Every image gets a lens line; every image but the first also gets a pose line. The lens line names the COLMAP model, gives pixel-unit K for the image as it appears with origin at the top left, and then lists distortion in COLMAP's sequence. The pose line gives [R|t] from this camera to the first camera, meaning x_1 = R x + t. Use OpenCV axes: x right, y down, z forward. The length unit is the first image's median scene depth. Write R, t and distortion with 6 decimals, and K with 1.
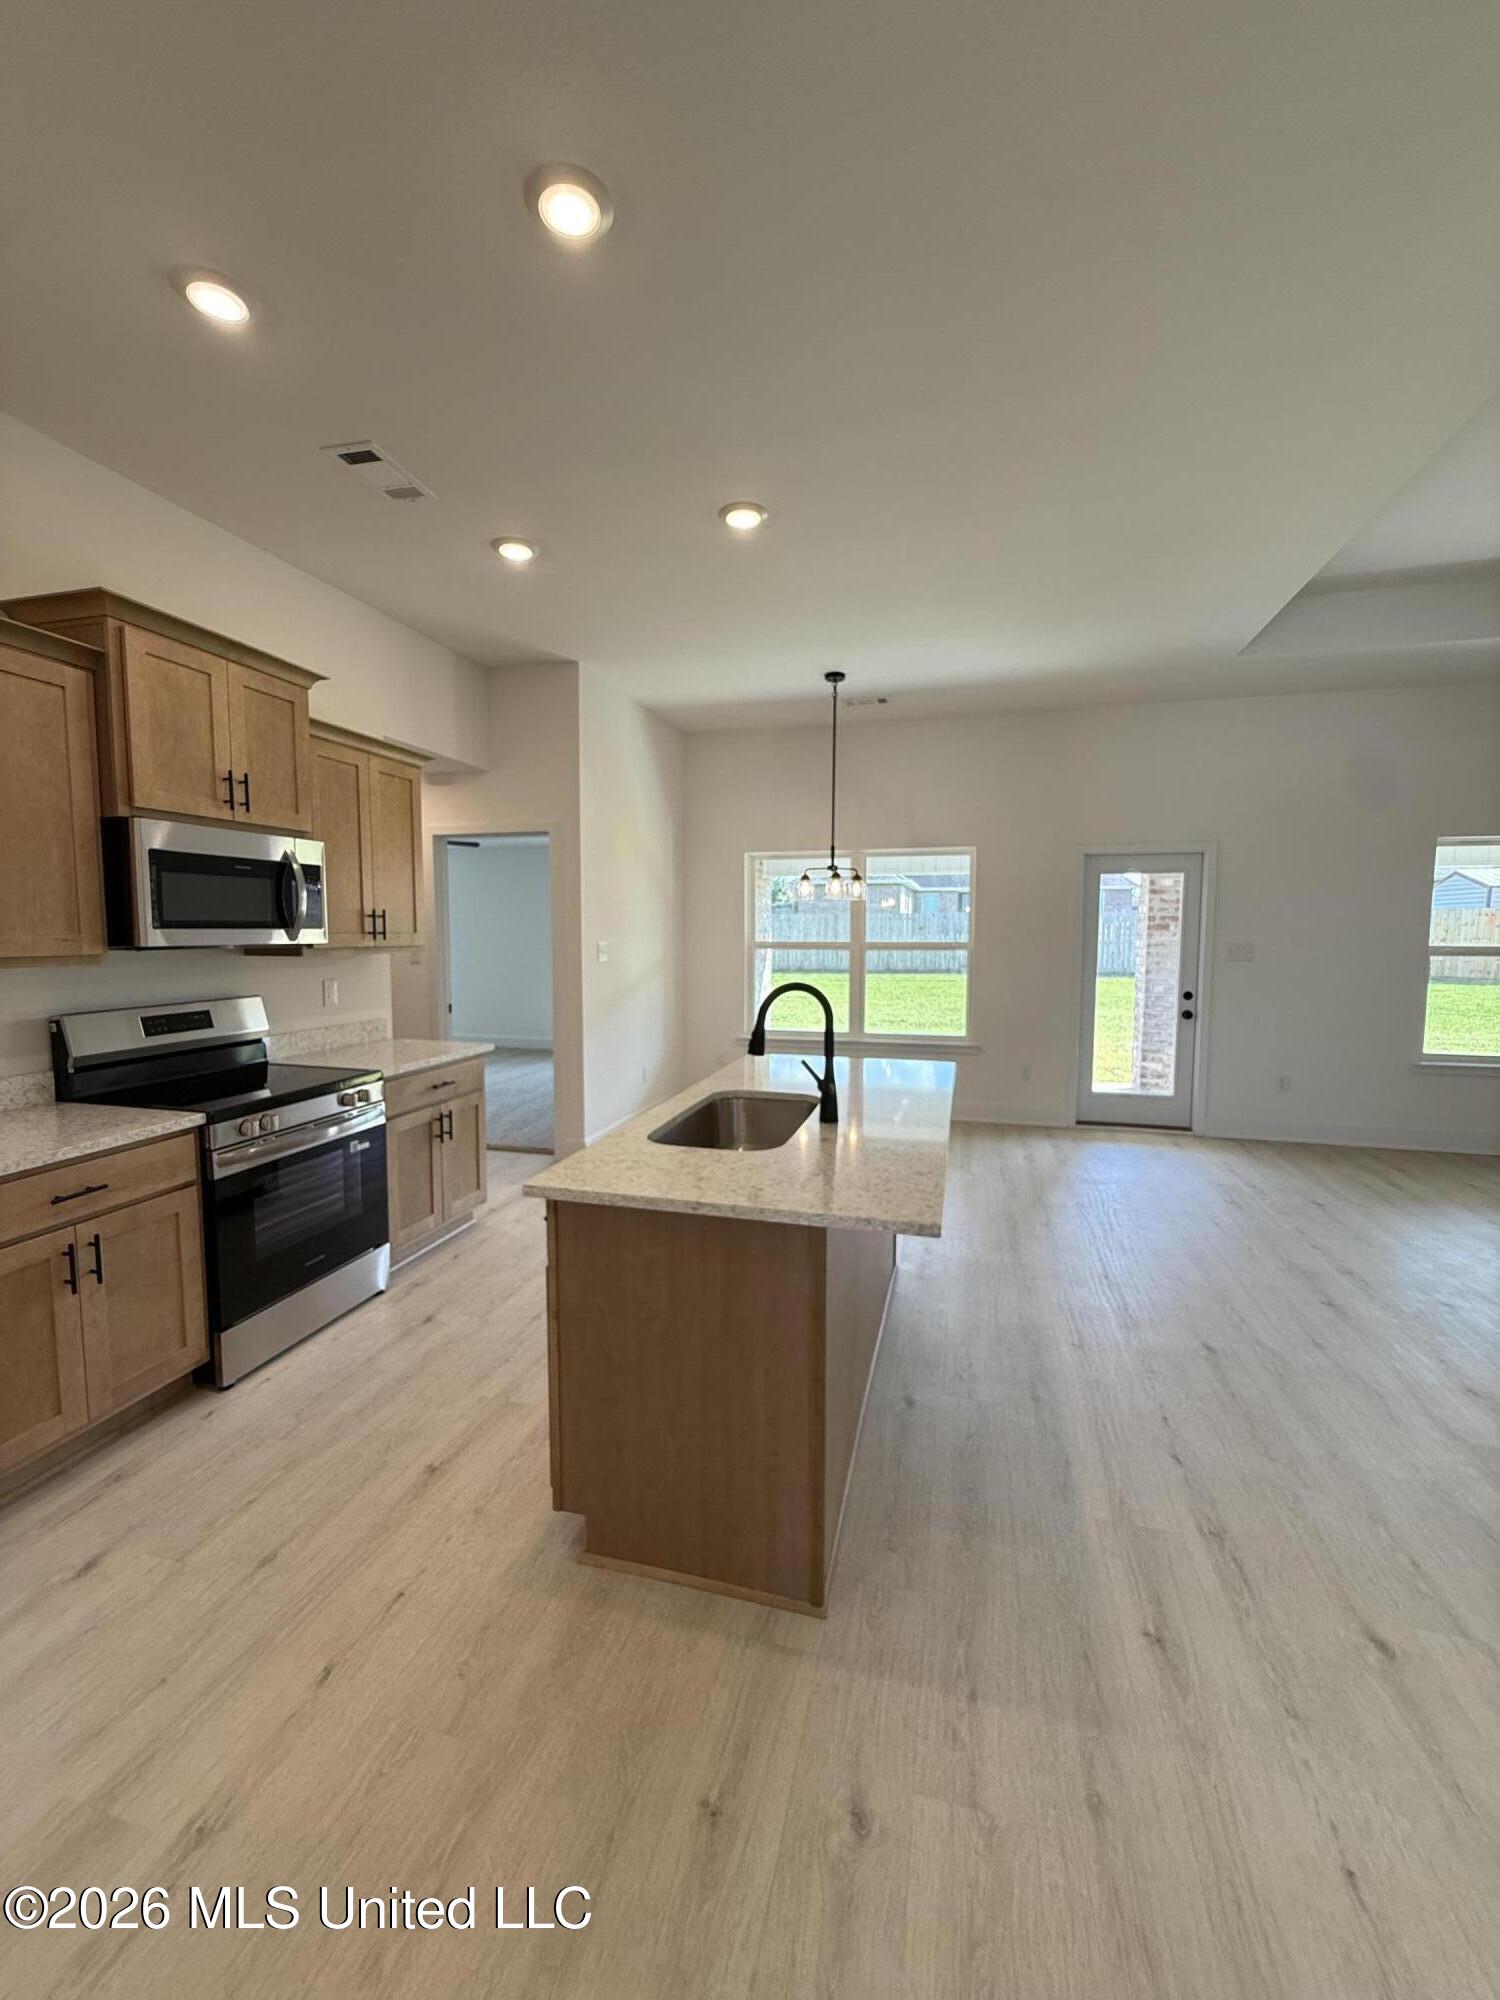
lens RADIAL K [[801.5, 0, 747.8], [0, 801.5, 993.1], [0, 0, 1]] dist [0.000551, 0.000036]
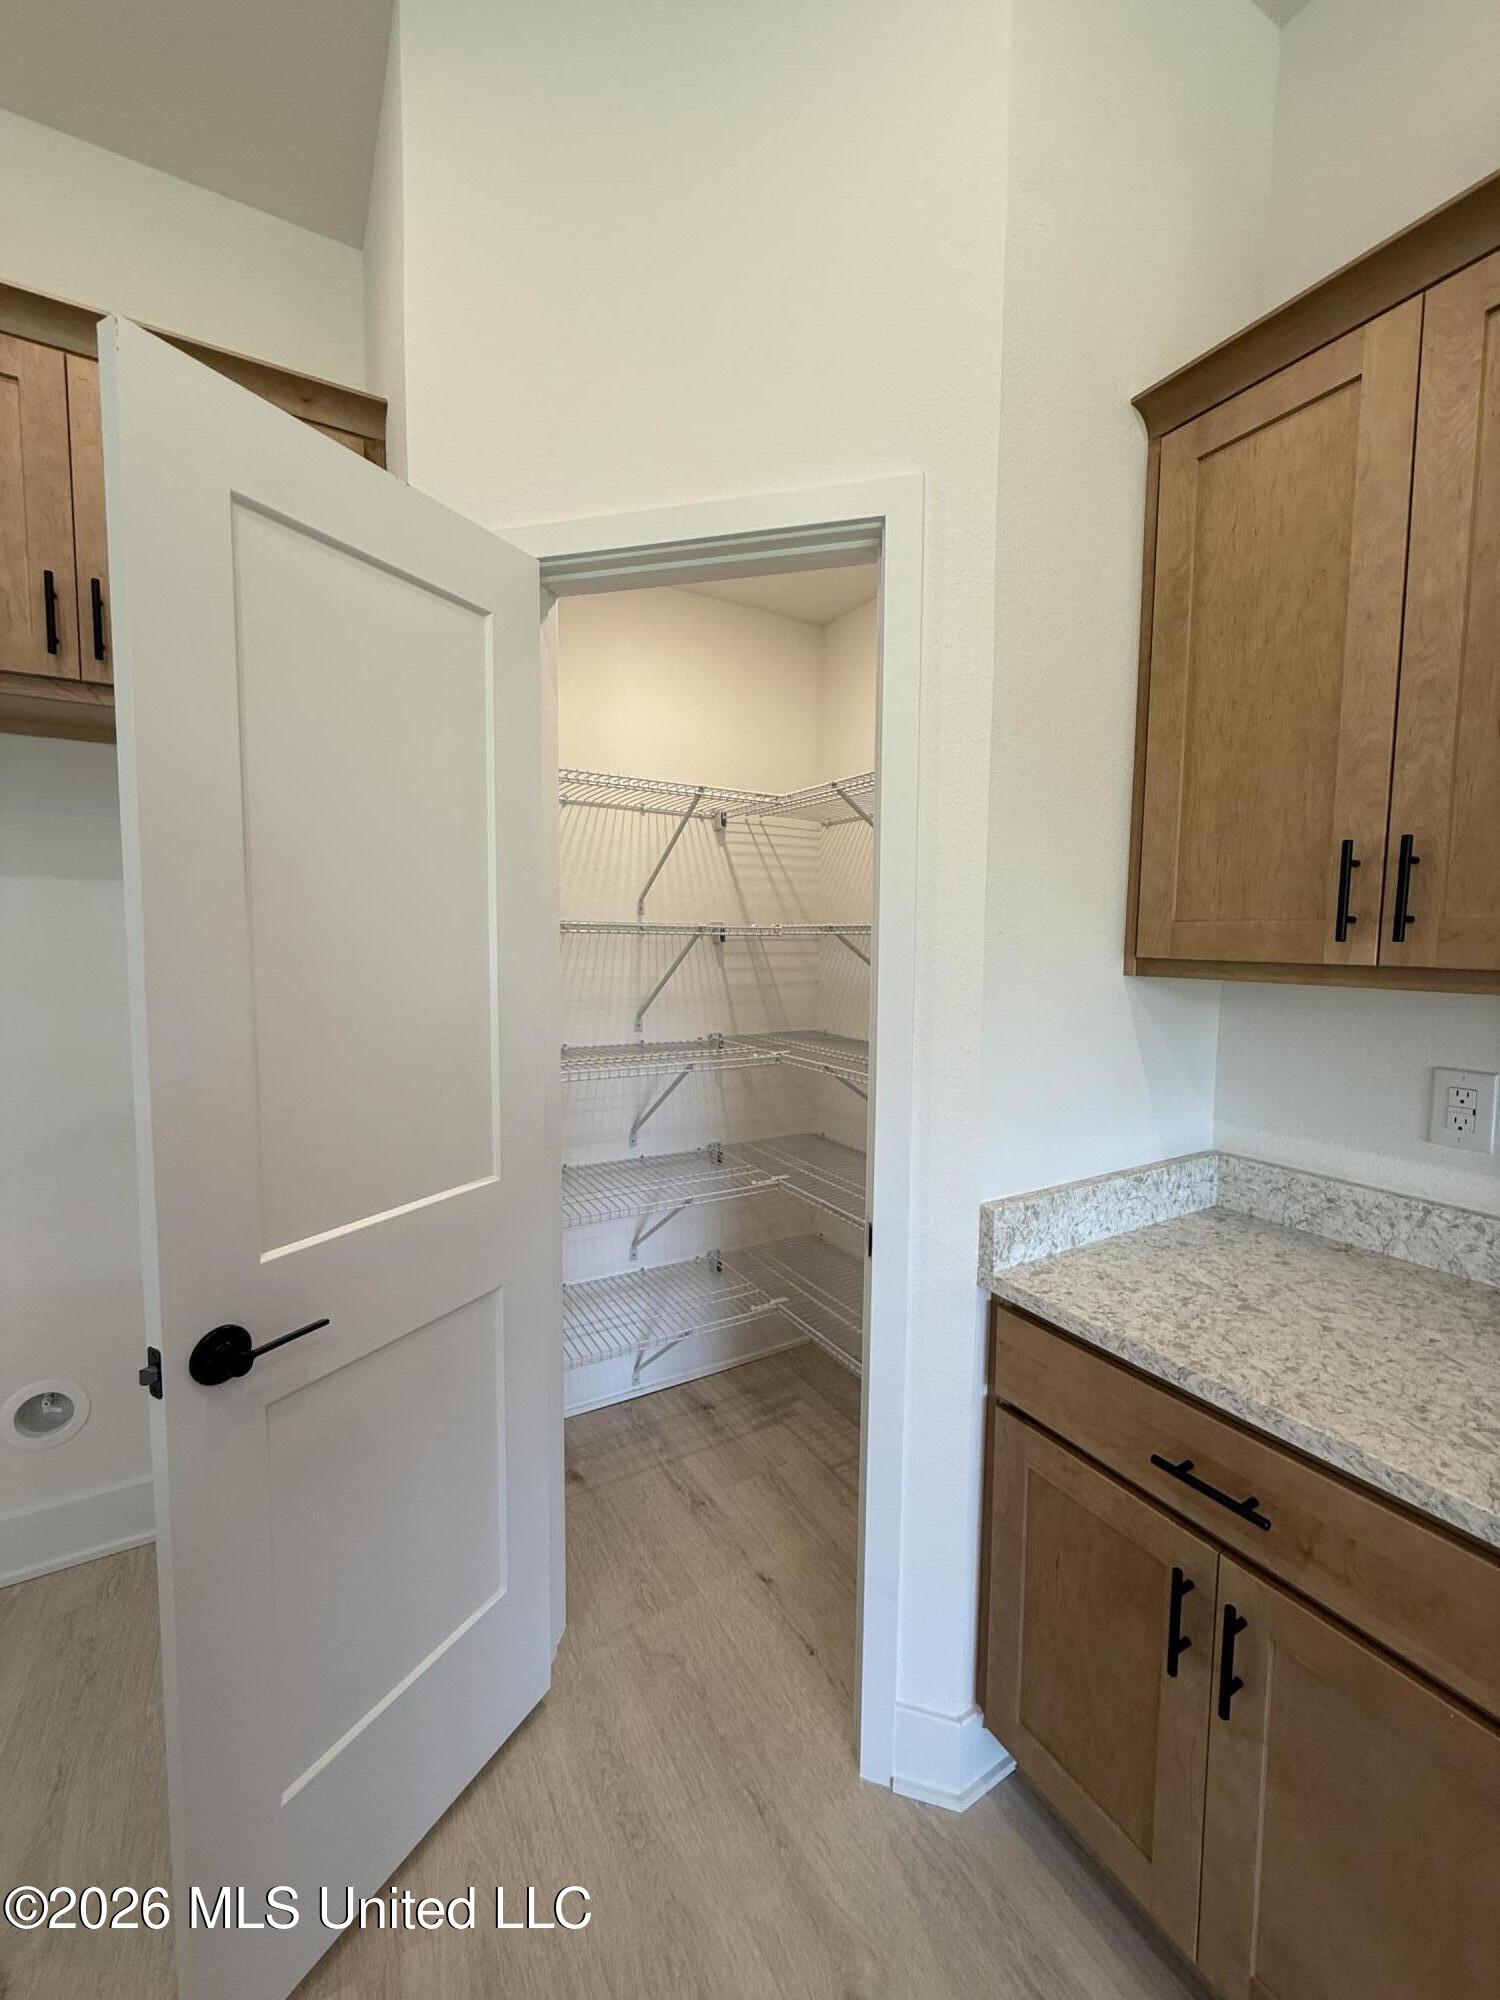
lens RADIAL K [[801.5, 0, 740.3], [0, 801.5, 994.5], [0, 0, 1]] dist [0.000551, 0.000036]
pose [[-0.701631, 0.040036, -0.711415, -0.342076], [-0.068563, 0.989994, 0.123333, -0.061695], [0.709234, 0.135311, -0.691865, 1.096096]]
